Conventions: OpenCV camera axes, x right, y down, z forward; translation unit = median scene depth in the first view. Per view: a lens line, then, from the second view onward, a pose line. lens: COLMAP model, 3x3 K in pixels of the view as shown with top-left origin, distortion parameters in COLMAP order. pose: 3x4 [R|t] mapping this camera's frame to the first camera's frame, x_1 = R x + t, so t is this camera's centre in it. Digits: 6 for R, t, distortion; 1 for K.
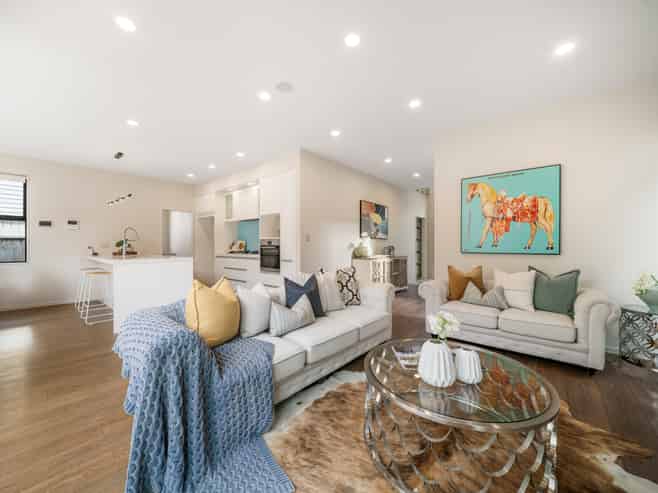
lens RADIAL K [[257.0, 0, 328.5], [0, 257.0, 245.1], [0, 0, 1]] dist [-0.006609, -0.000818]
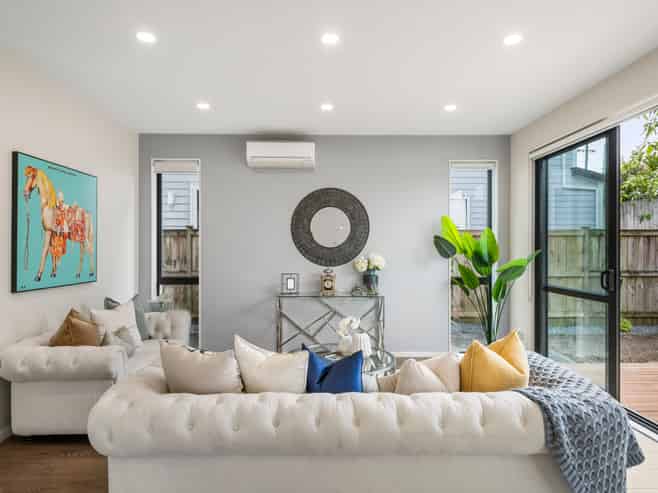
lens RADIAL K [[446.9, 0, 328.7], [0, 446.9, 248.1], [0, 0, 1]] dist [-0.001145, 0.000055]
pose [[-0.672259, 0.006040, 0.740292, -0.661922], [0.004613, 0.999981, -0.003969, -0.059199], [-0.740302, 0.000746, -0.672274, 1.280343]]
